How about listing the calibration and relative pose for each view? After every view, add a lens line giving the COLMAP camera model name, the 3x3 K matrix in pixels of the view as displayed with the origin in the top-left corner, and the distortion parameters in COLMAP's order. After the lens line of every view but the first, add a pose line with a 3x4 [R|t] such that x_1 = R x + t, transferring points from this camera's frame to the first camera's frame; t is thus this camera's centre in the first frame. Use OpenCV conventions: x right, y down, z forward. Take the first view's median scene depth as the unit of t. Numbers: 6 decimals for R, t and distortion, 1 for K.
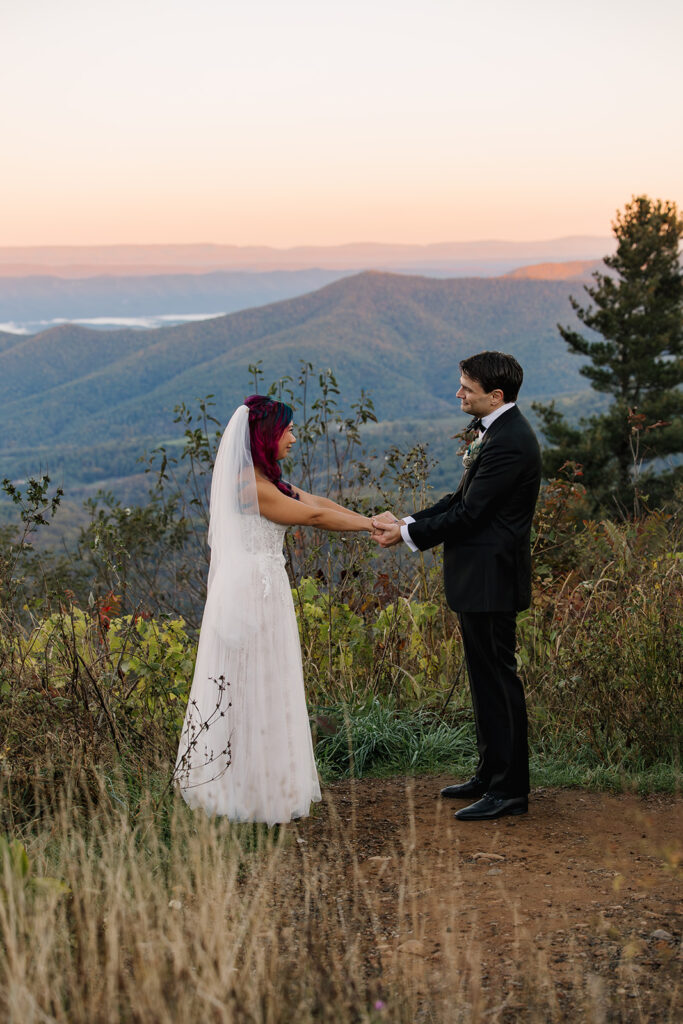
lens RADIAL K [[1998.3, 0, 316.2], [0, 1998.3, 538.8], [0, 0, 1]] dist [-0.070124, 0.000000]
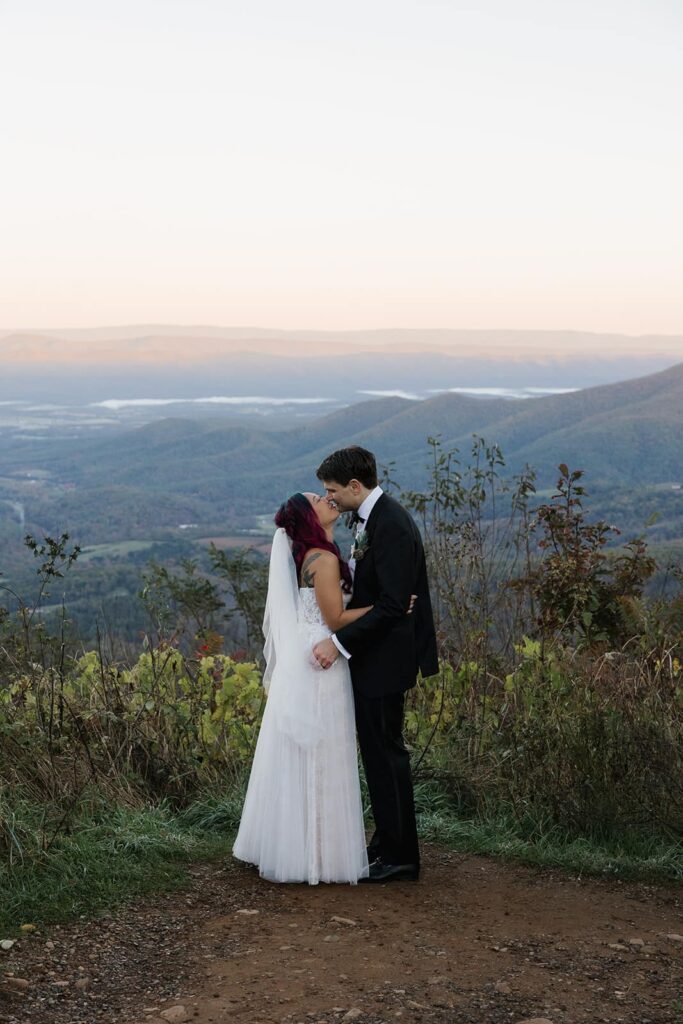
lens RADIAL K [[1632.8, 0, 323.9], [0, 1632.8, 514.7], [0, 0, 1]] dist [0.016228, 0.000000]
pose [[0.977550, 0.048612, -0.205018, 0.035970], [-0.055408, 0.998084, -0.027538, -0.004547], [0.203286, 0.038279, 0.978371, 0.022160]]
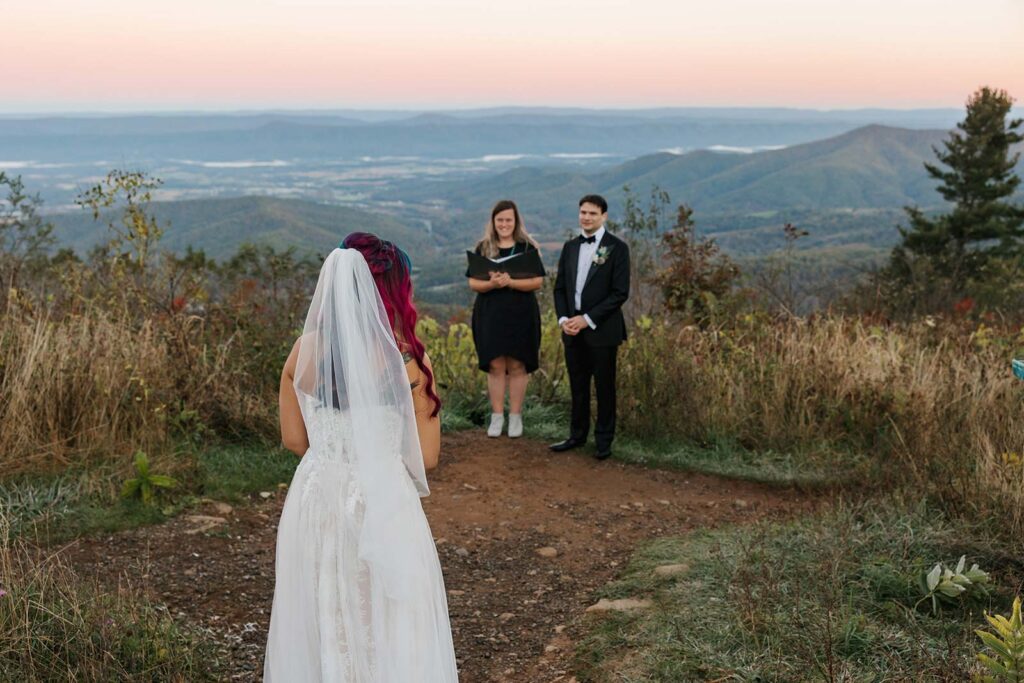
lens RADIAL K [[1027.8, 0, 512.8], [0, 1027.8, 329.2], [0, 0, 1]] dist [0.003115, 0.000000]
pose [[0.949952, 0.080477, -0.301851, 0.057553], [-0.059862, 0.995236, 0.076952, -0.007990], [0.306606, -0.055032, 0.950244, 0.022549]]
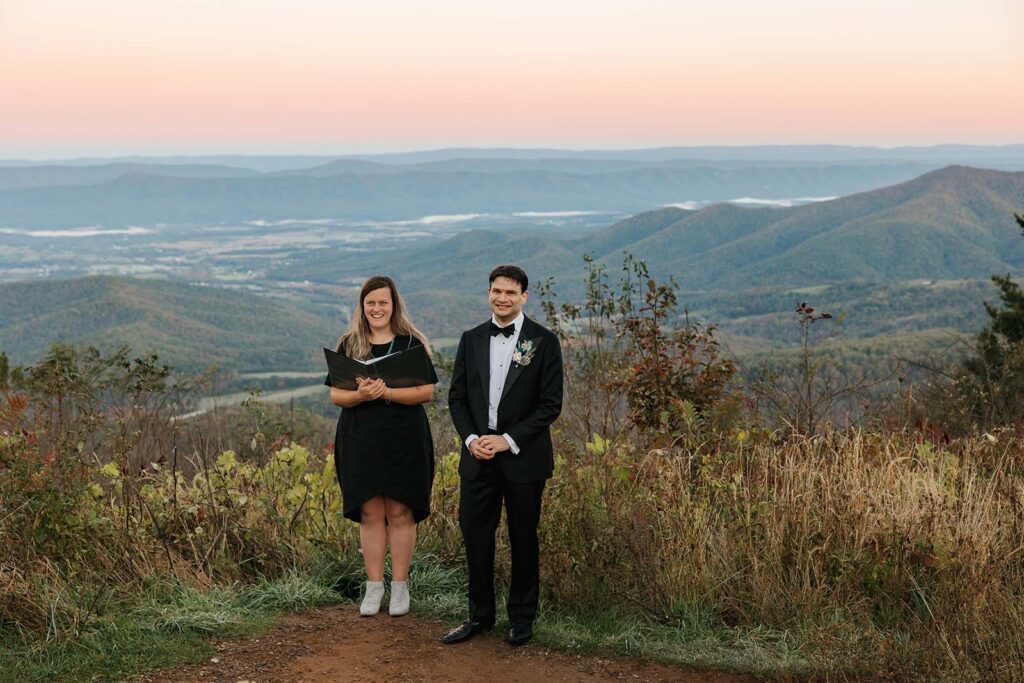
lens RADIAL K [[1435.0, 0, 516.0], [0, 1435.0, 342.0], [0, 0, 1]] dist [0.015744, 0.000000]
pose [[0.960716, 0.039074, -0.274771, 0.064653], [-0.041634, 0.999127, -0.003490, -0.008470], [0.274394, 0.014793, 0.961503, 0.027463]]
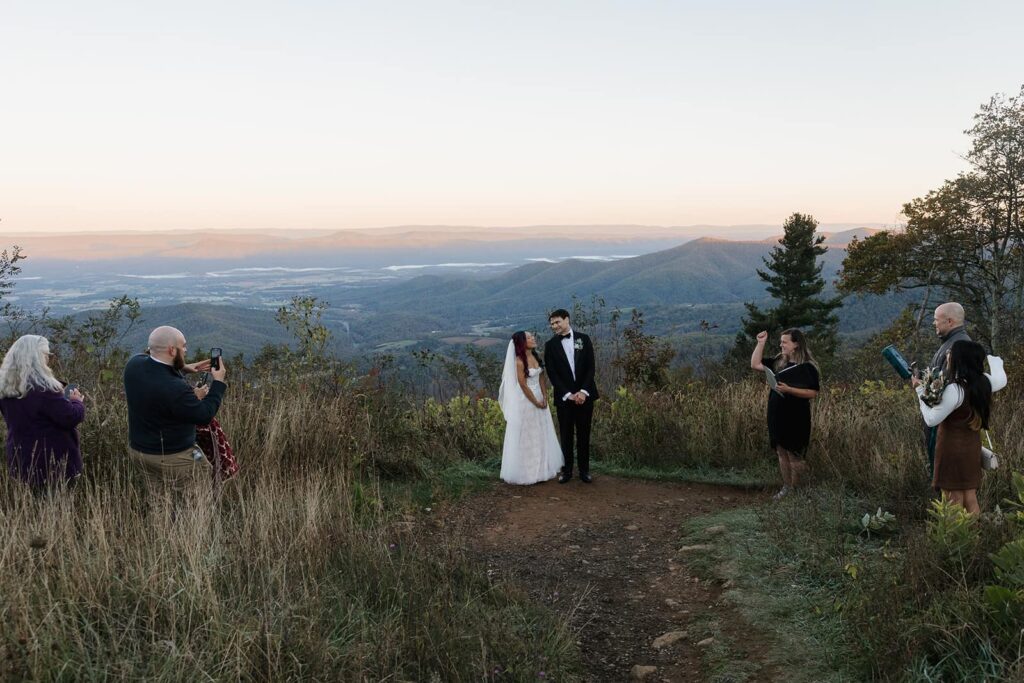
lens RADIAL K [[861.5, 0, 548.6], [0, 861.5, 356.0], [0, 0, 1]] dist [-0.005436, 0.021047]
pose [[0.987375, 0.032167, -0.155102, 0.037664], [-0.031167, 0.999475, 0.008874, -0.006777], [0.155306, -0.003928, 0.987859, -0.023476]]
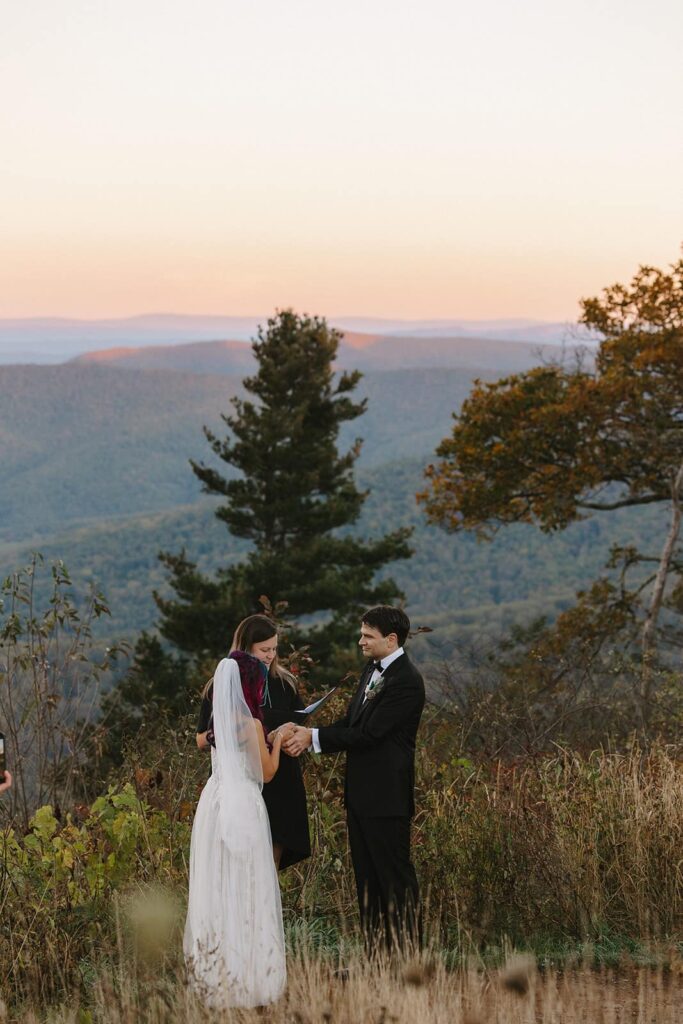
lens RADIAL K [[2604.2, 0, 343.7], [0, 2604.2, 513.9], [0, 0, 1]] dist [-0.094585, 0.000000]
pose [[0.978812, 0.004571, 0.204712, -0.038885], [0.009621, 0.997620, -0.068281, -0.007050], [-0.204537, 0.068804, 0.976438, -0.087623]]
